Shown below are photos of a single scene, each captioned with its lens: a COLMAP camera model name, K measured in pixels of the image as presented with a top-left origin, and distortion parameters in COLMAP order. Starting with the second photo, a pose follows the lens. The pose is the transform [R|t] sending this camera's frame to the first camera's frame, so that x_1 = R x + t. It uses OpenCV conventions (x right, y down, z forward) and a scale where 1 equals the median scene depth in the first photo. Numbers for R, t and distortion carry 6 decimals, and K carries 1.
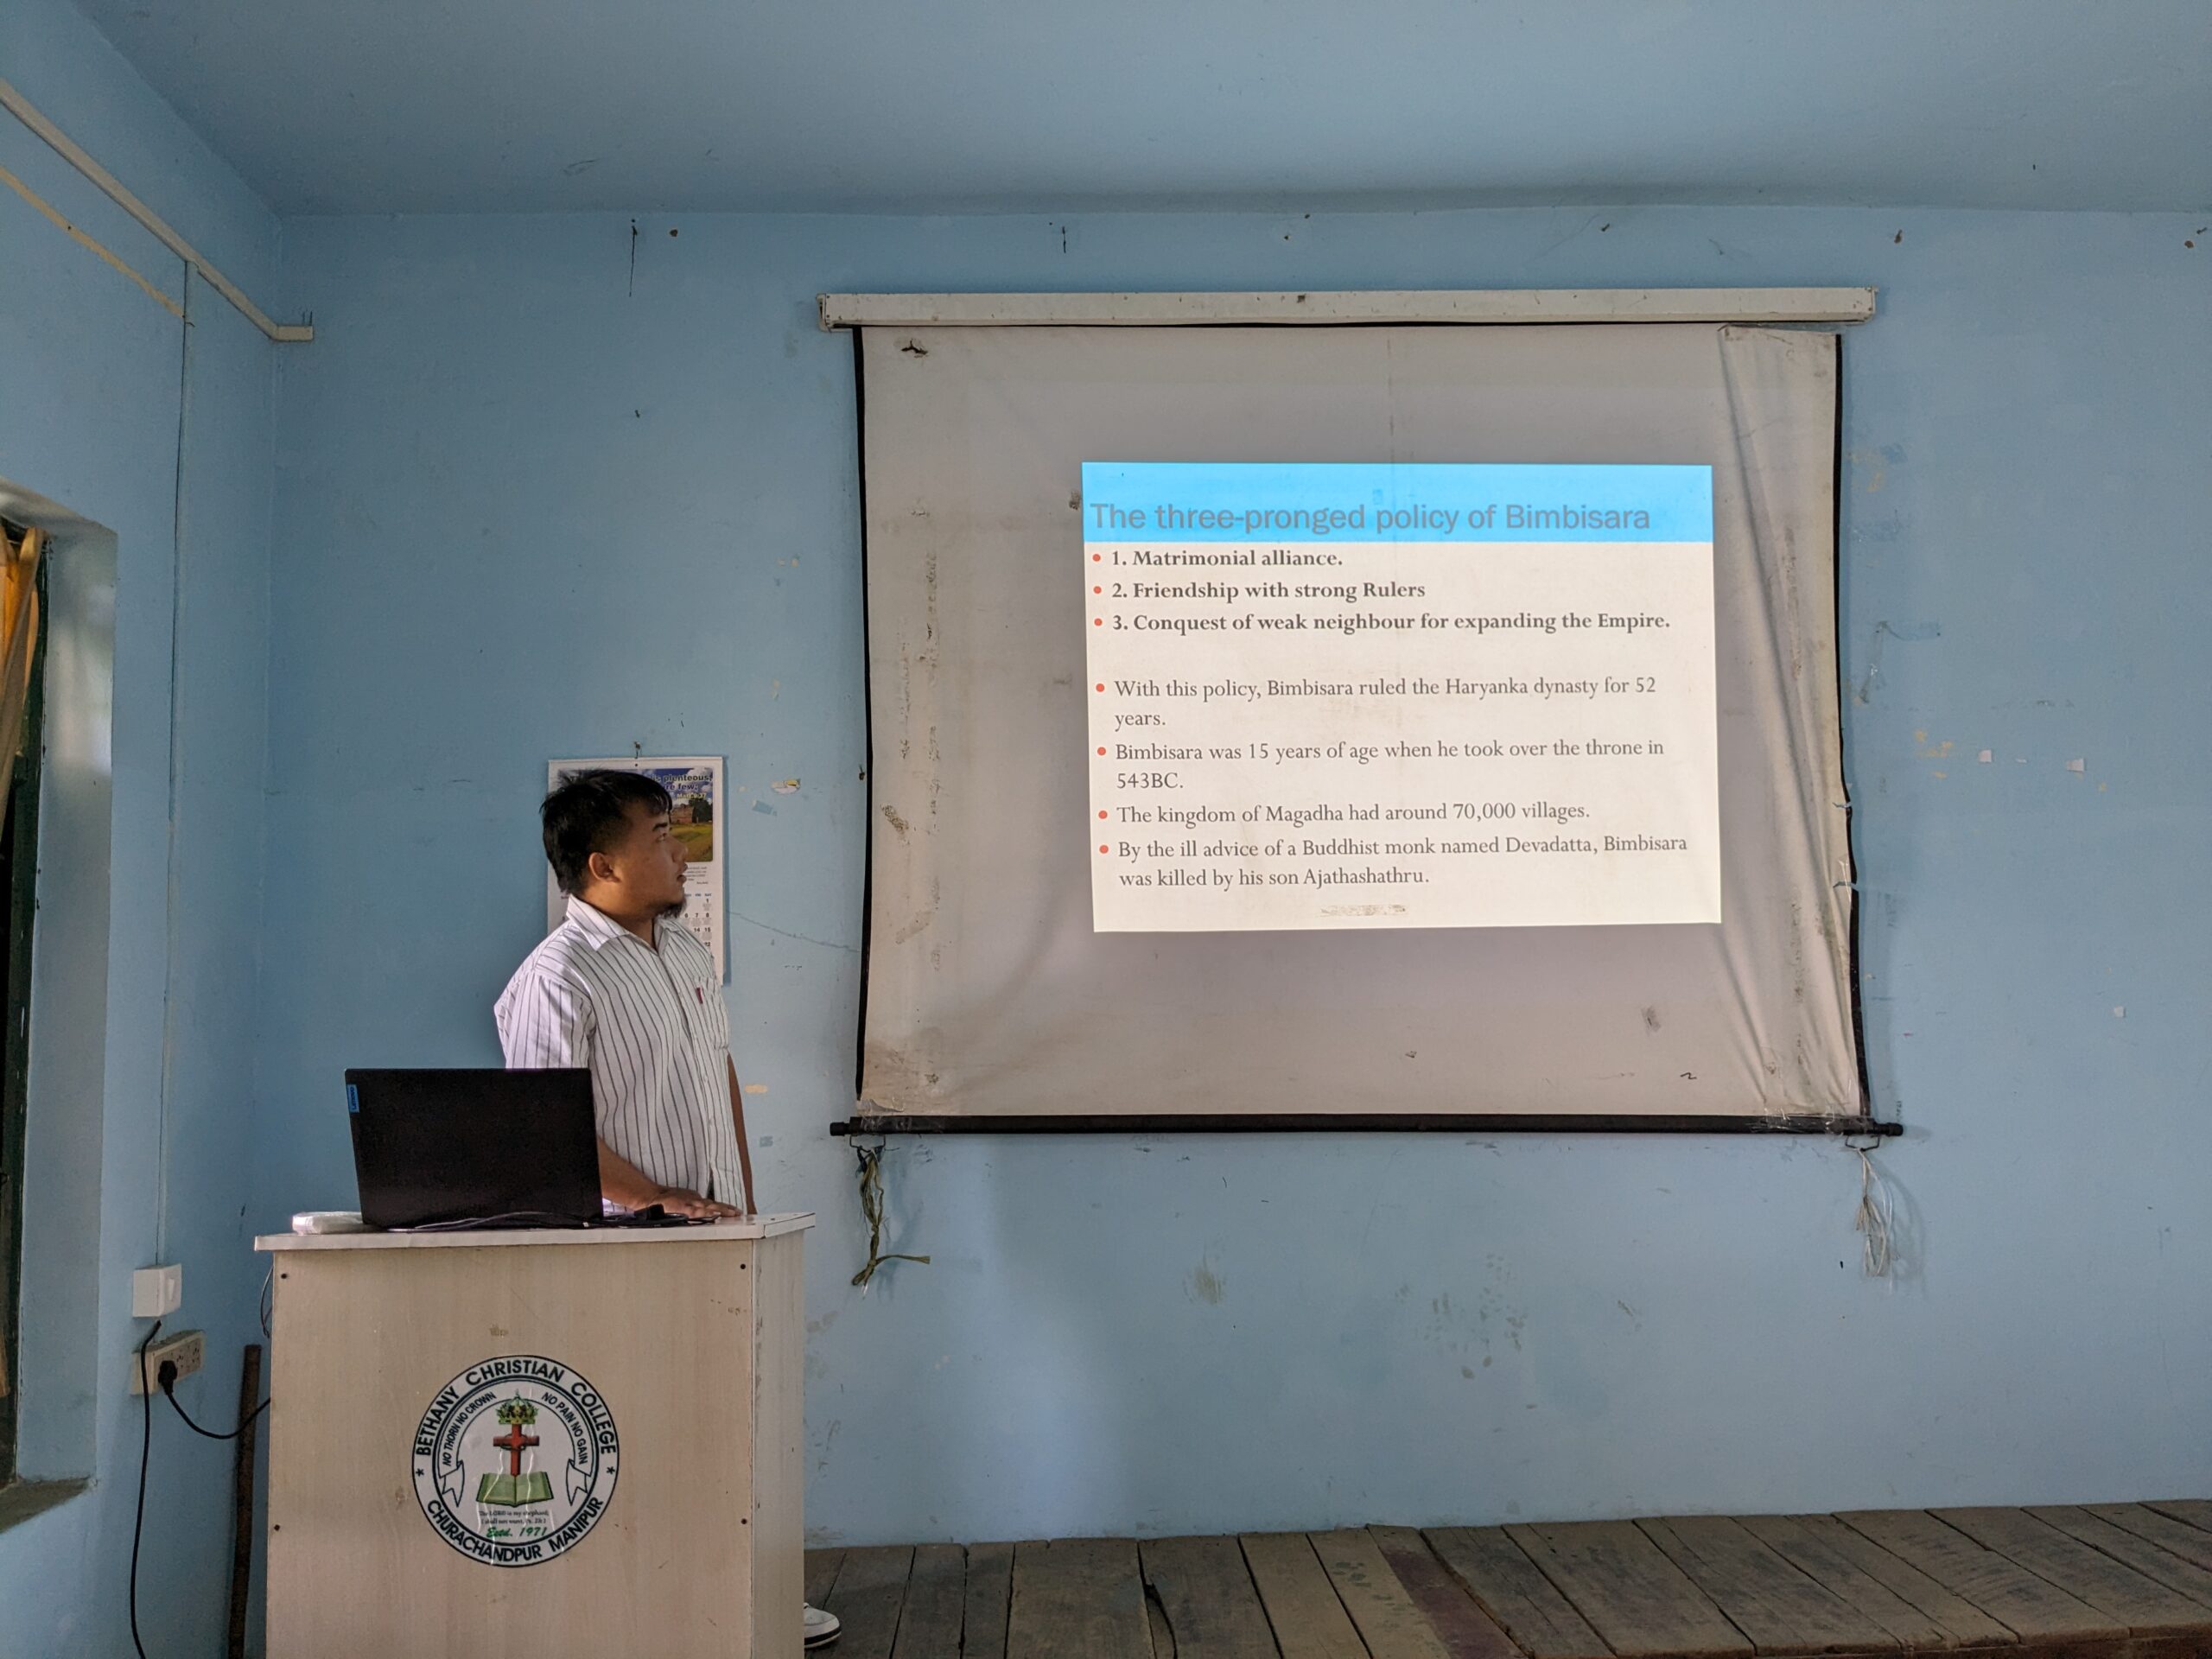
lens RADIAL K [[1676.4, 0, 1108.9], [0, 1676.4, 837.1], [0, 0, 1]] dist [0.075498, -0.159767]
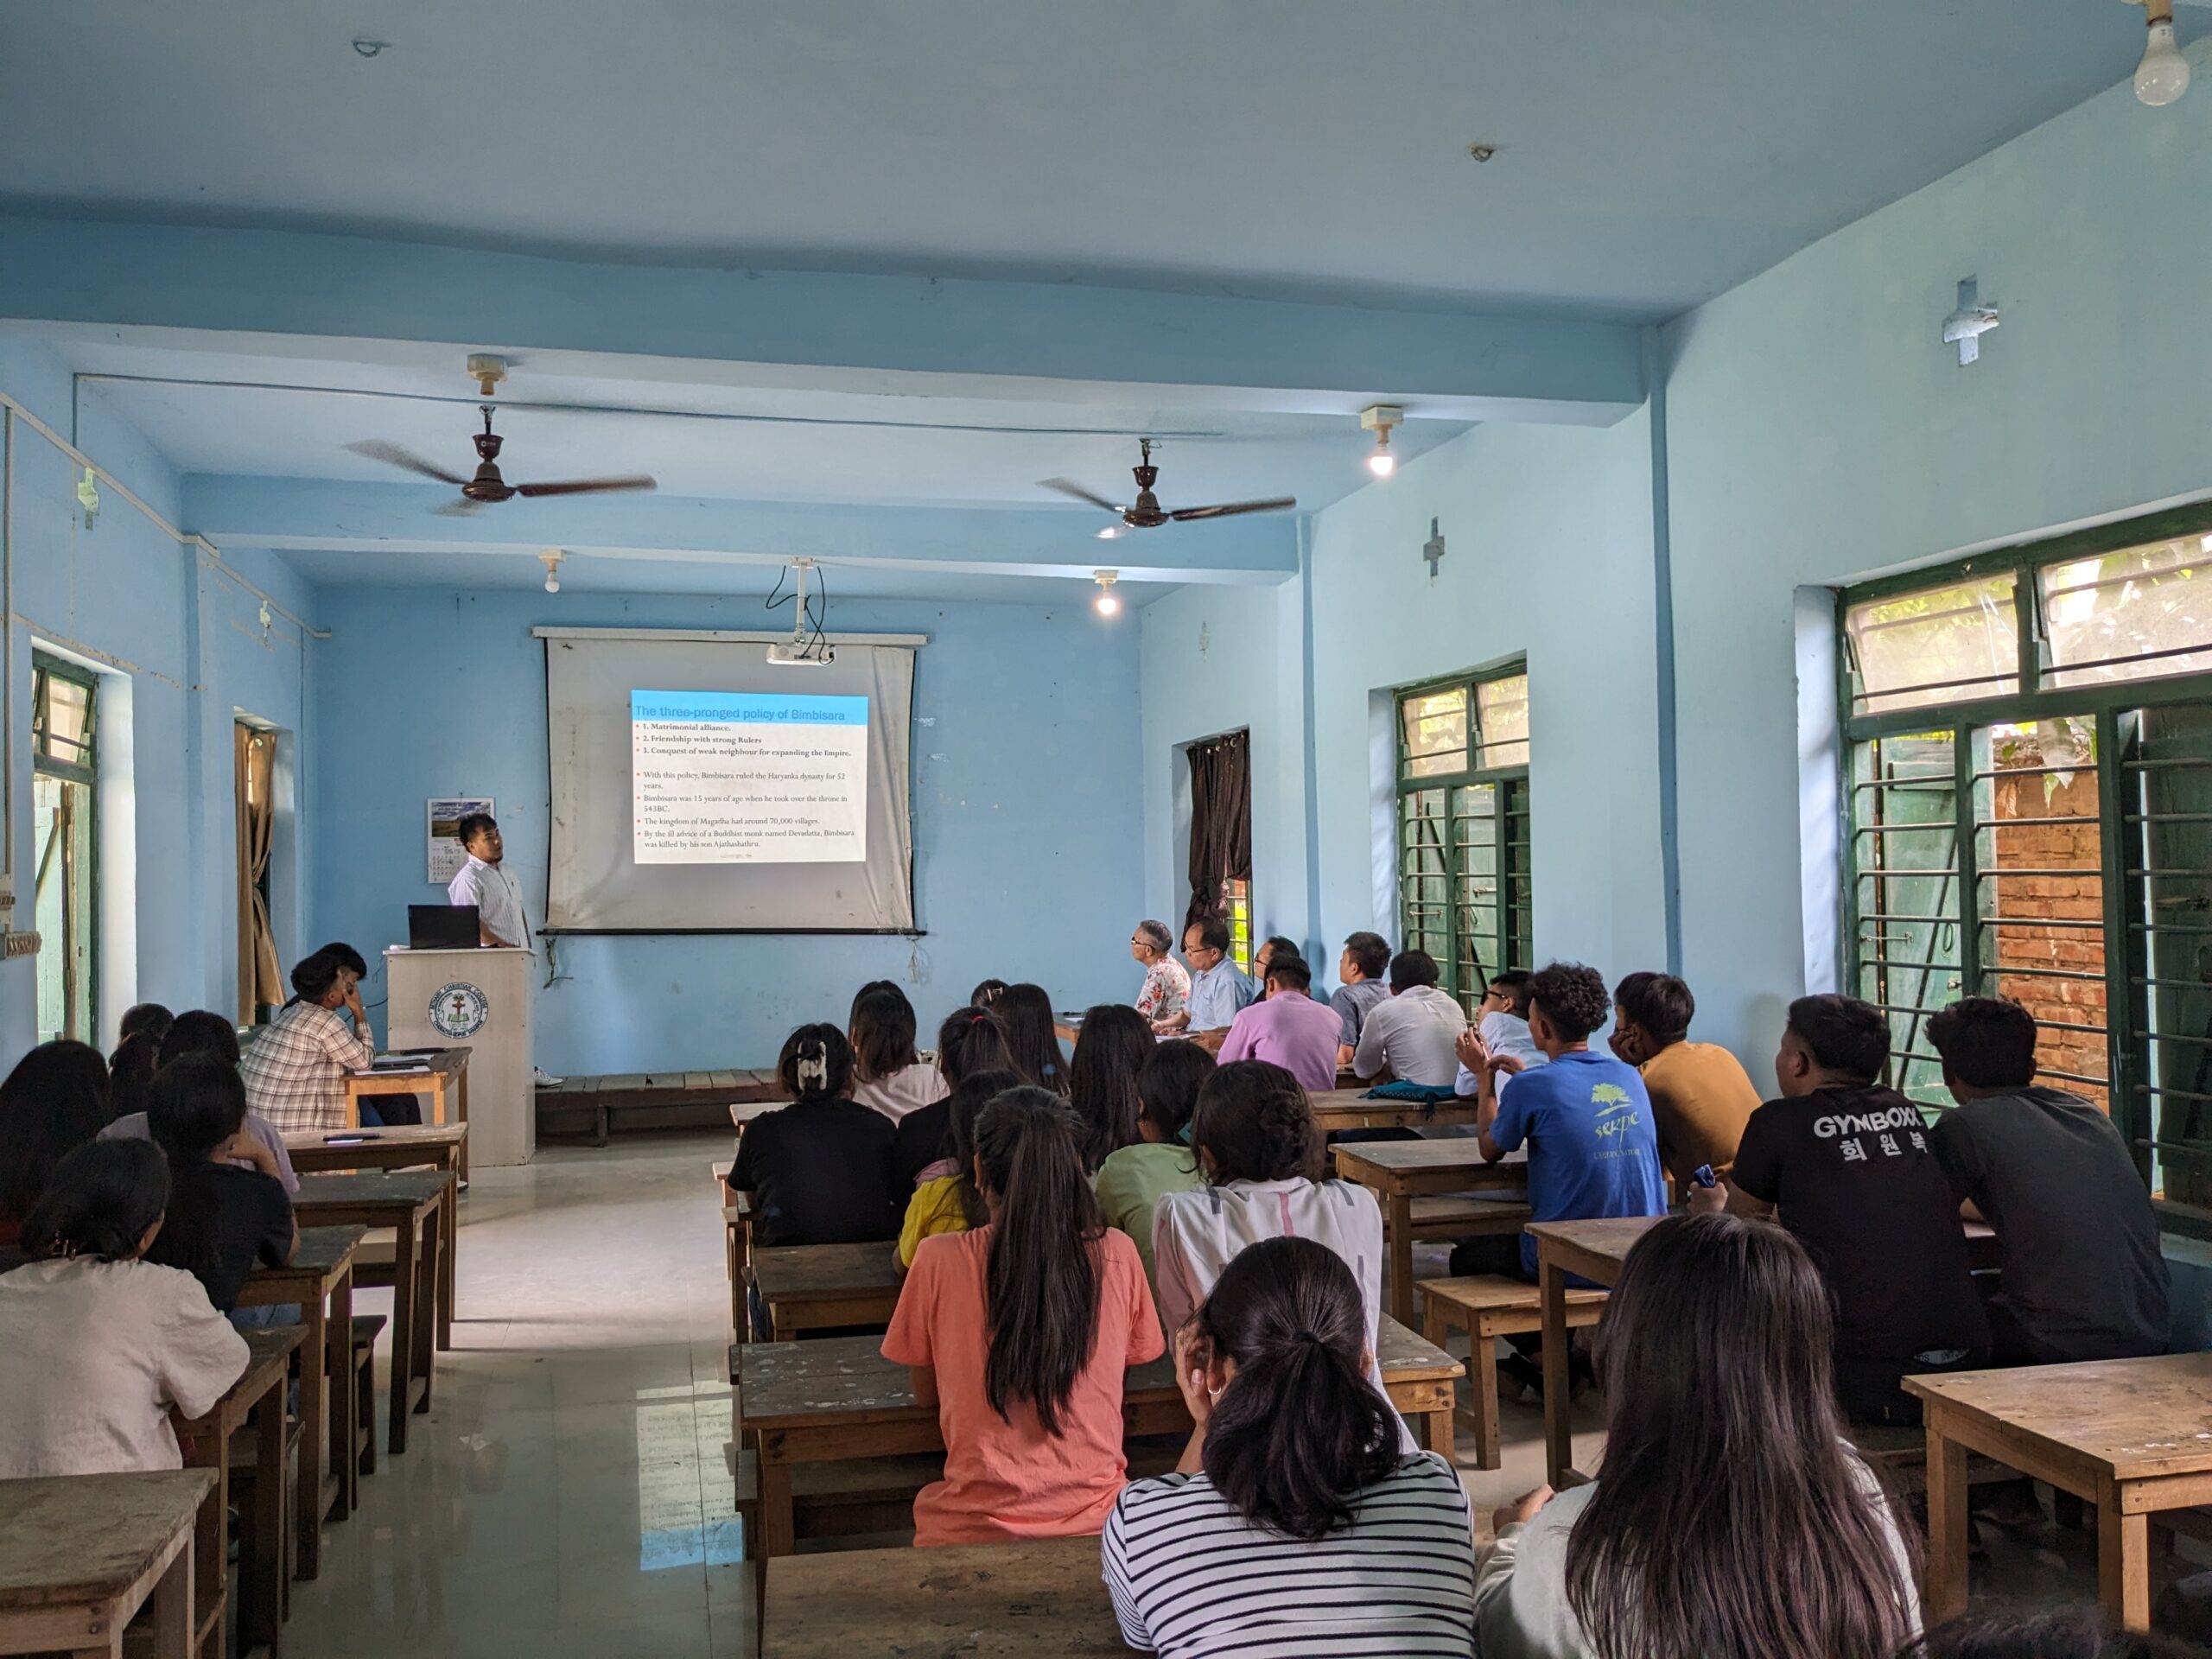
lens RADIAL K [[1726.5, 0, 1111.0], [0, 1726.5, 857.5], [0, 0, 1]] dist [0.080022, -0.185446]
pose [[0.978223, 0.008282, 0.207393, 0.163456], [-0.023853, 0.997069, 0.072689, -0.177859], [-0.206183, -0.076053, 0.975553, -1.933506]]
